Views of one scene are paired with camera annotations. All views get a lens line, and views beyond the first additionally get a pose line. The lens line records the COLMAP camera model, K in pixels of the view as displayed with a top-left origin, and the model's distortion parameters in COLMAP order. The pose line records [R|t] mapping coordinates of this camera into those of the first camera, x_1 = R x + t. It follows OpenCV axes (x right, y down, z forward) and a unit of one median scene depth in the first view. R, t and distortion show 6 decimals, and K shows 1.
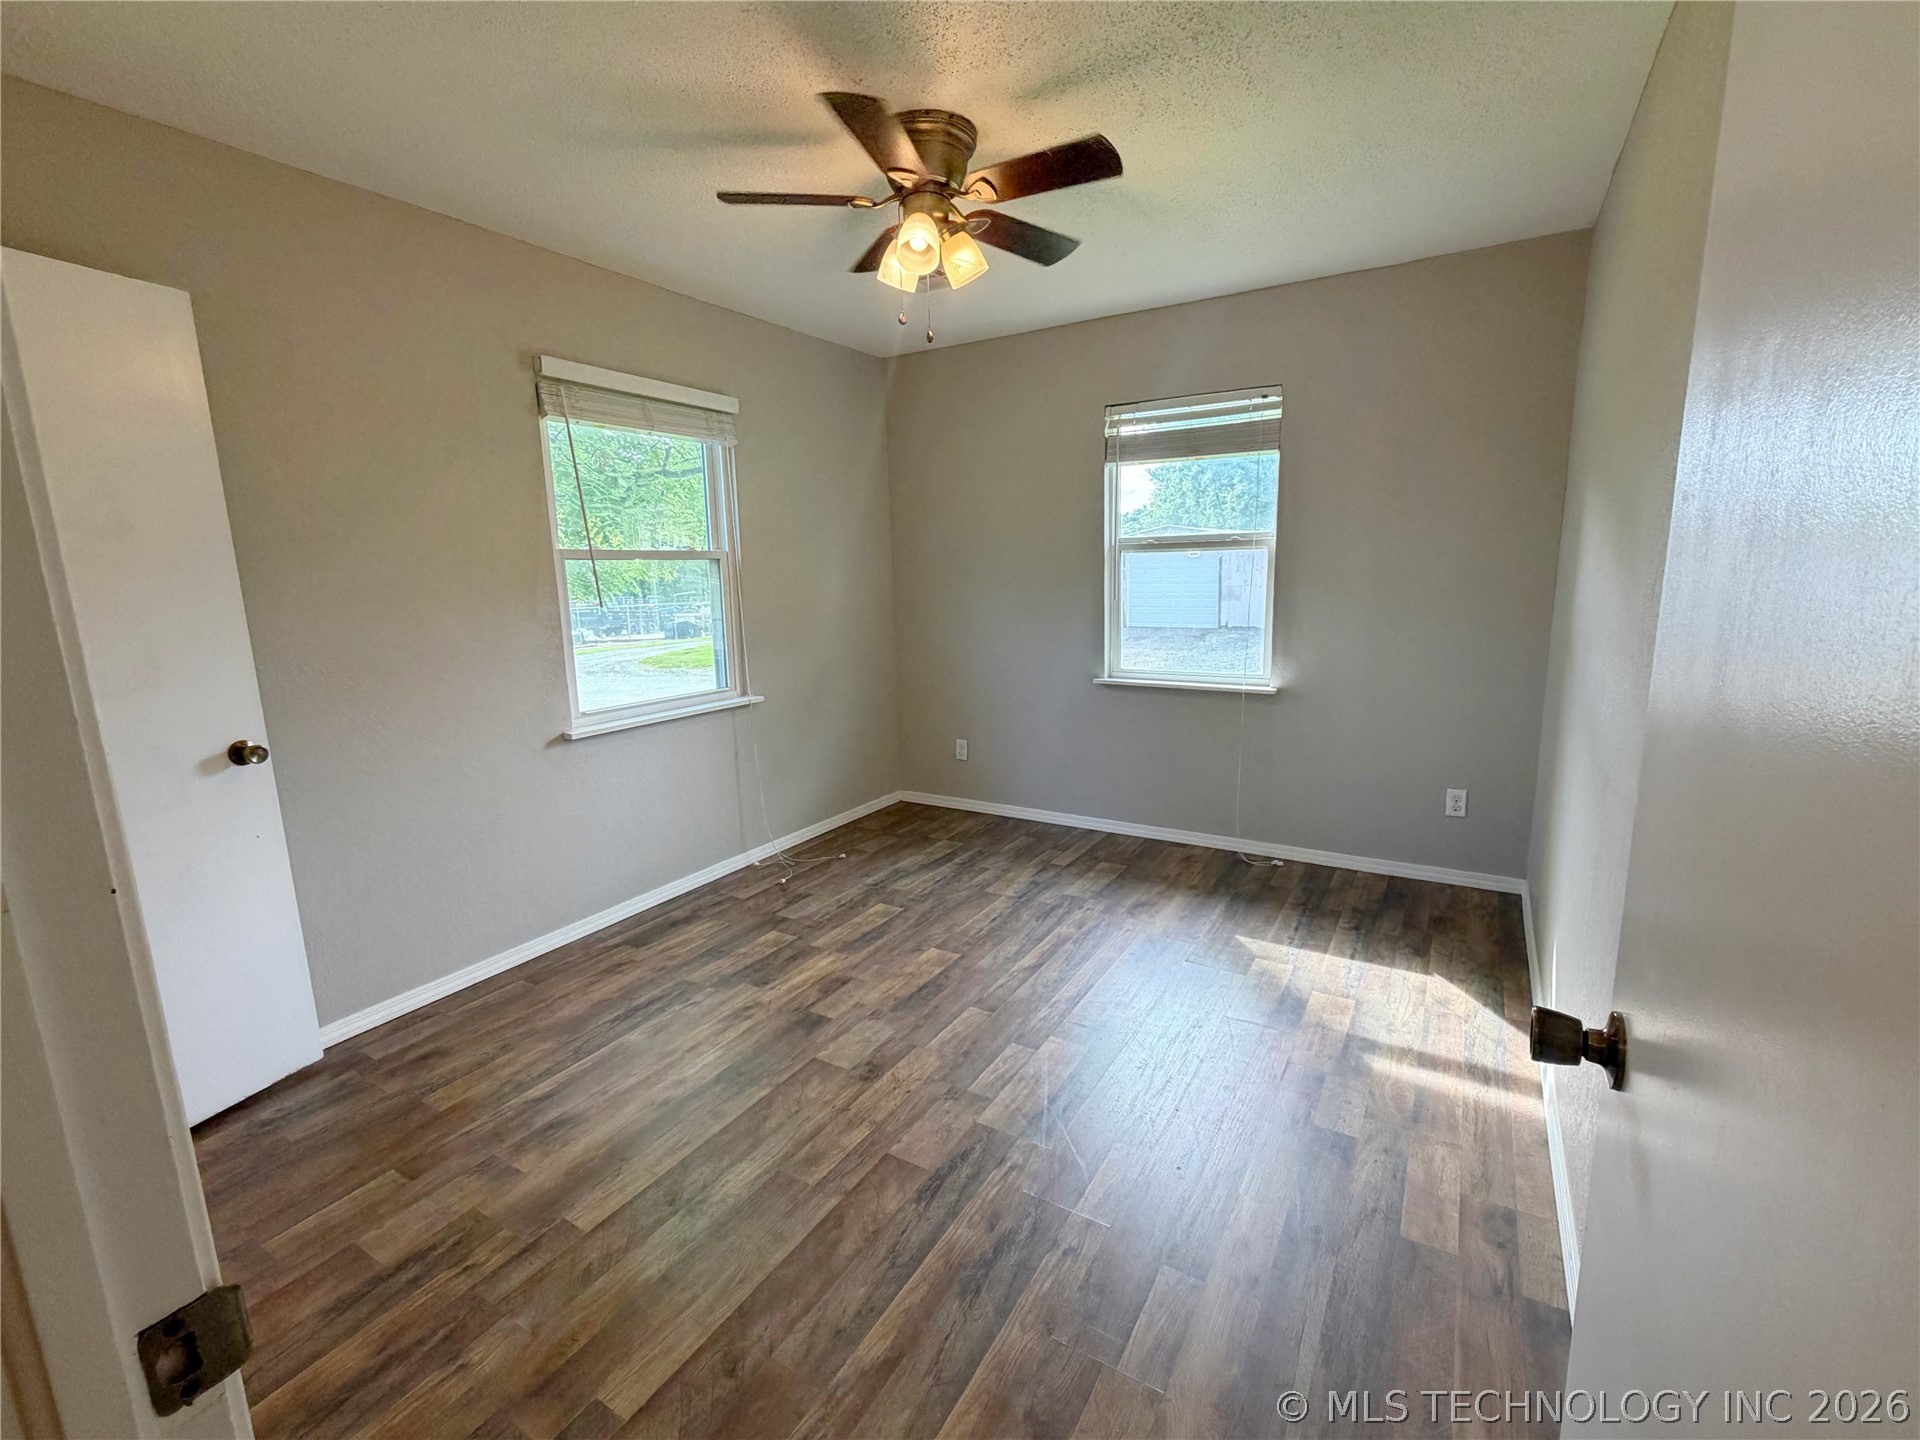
lens RADIAL K [[853.1, 0, 956.6], [0, 853.1, 723.8], [0, 0, 1]] dist [-0.002549, 0.001324]
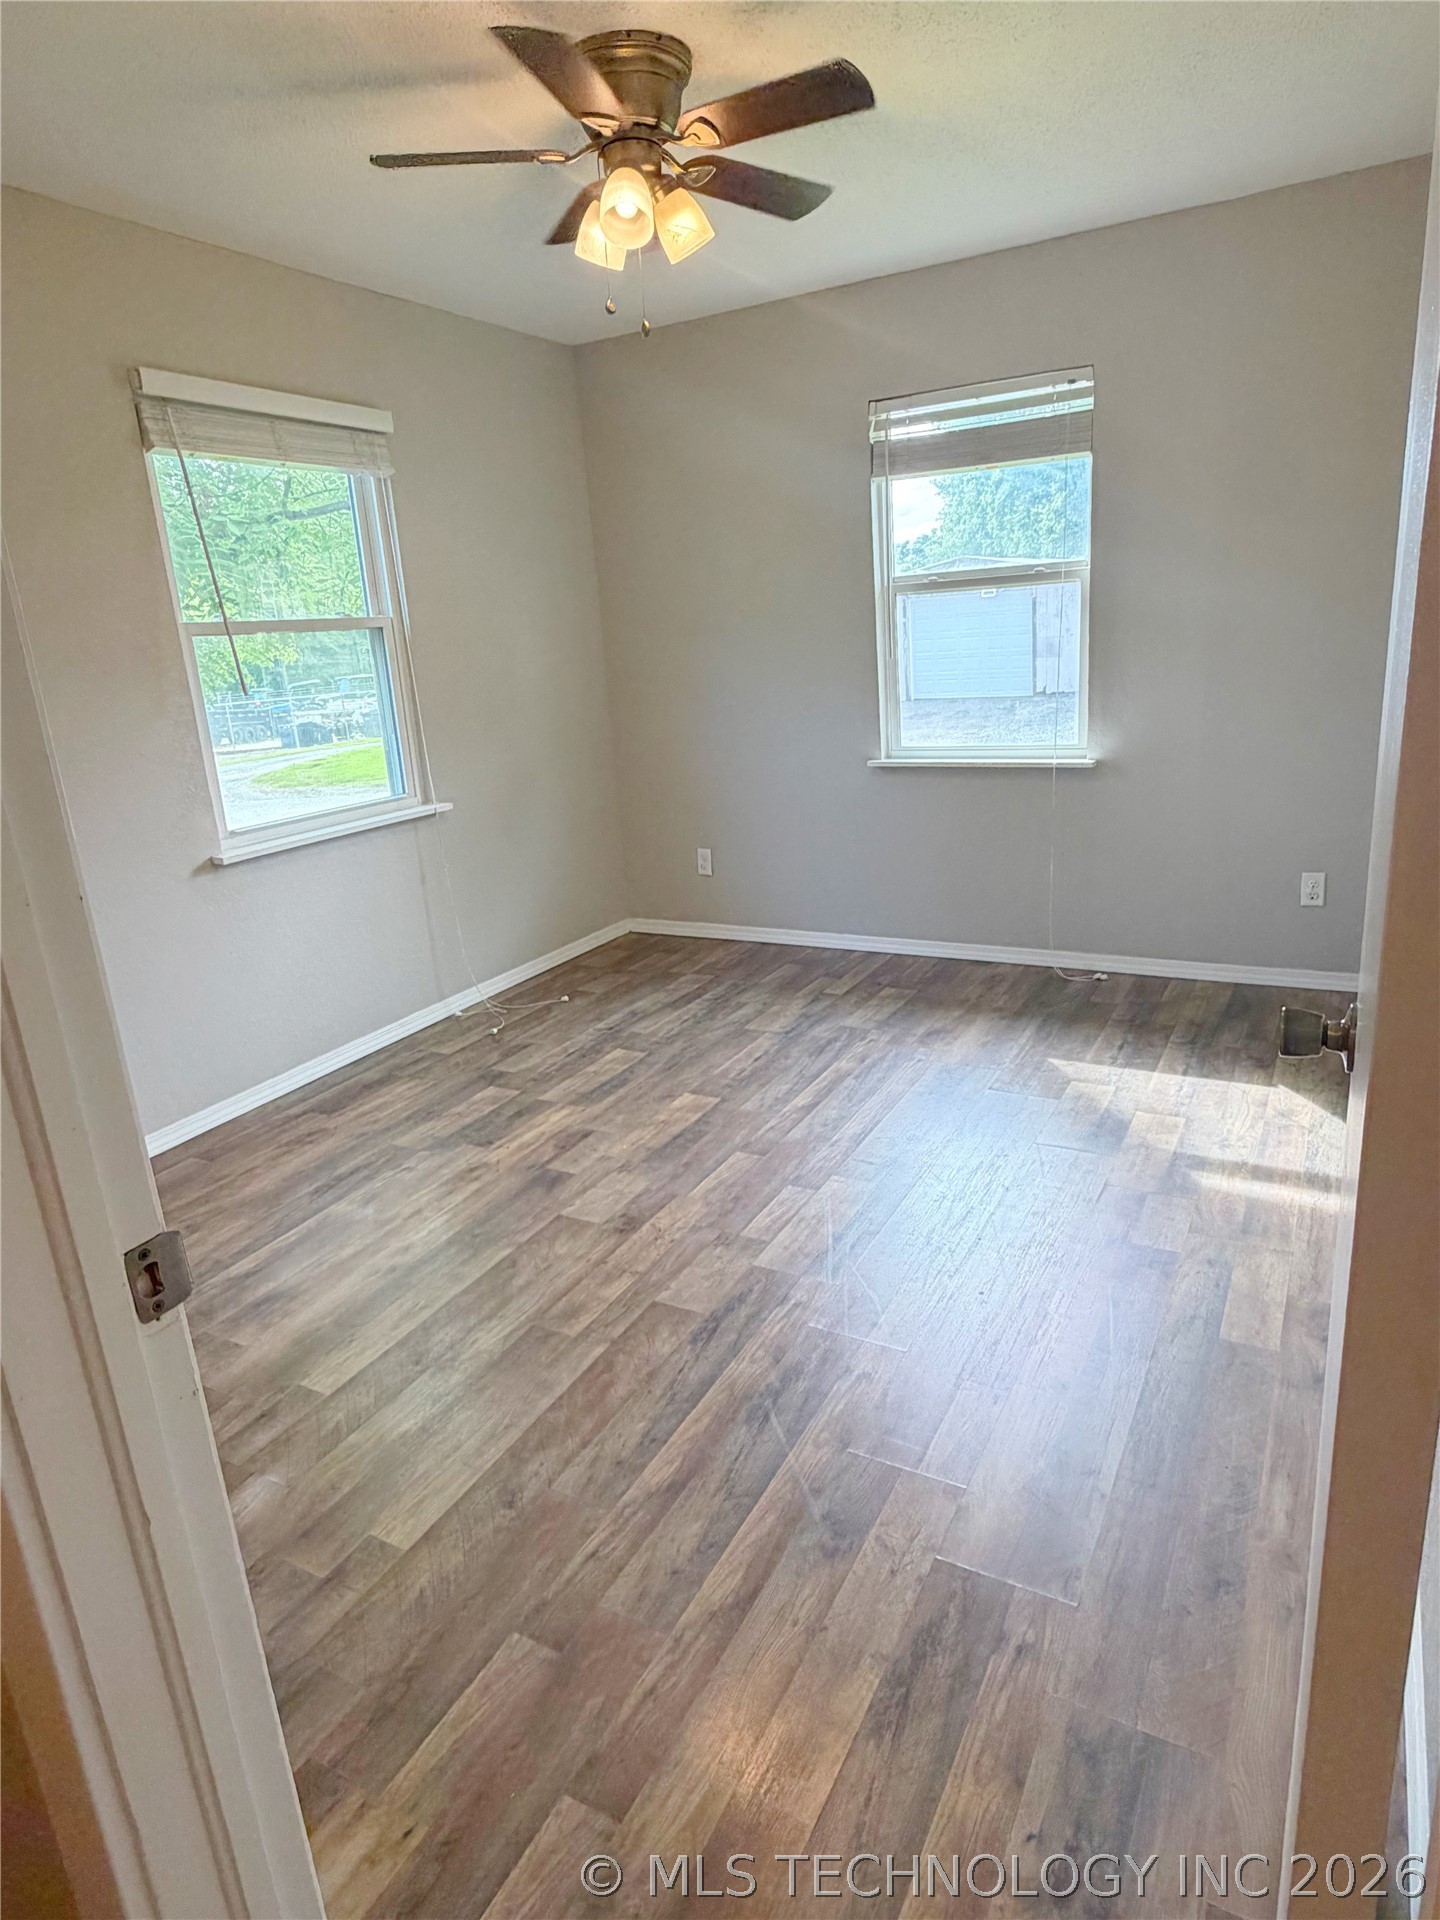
lens RADIAL K [[1142.8, 0, 724.6], [0, 1142.8, 956.7], [0, 0, 1]] dist [-0.000218, -0.002570]
pose [[0.998187, -0.054075, 0.026439, -0.017318], [0.051213, 0.993766, 0.099028, 0.028732], [-0.031629, -0.097495, 0.994733, -0.122581]]
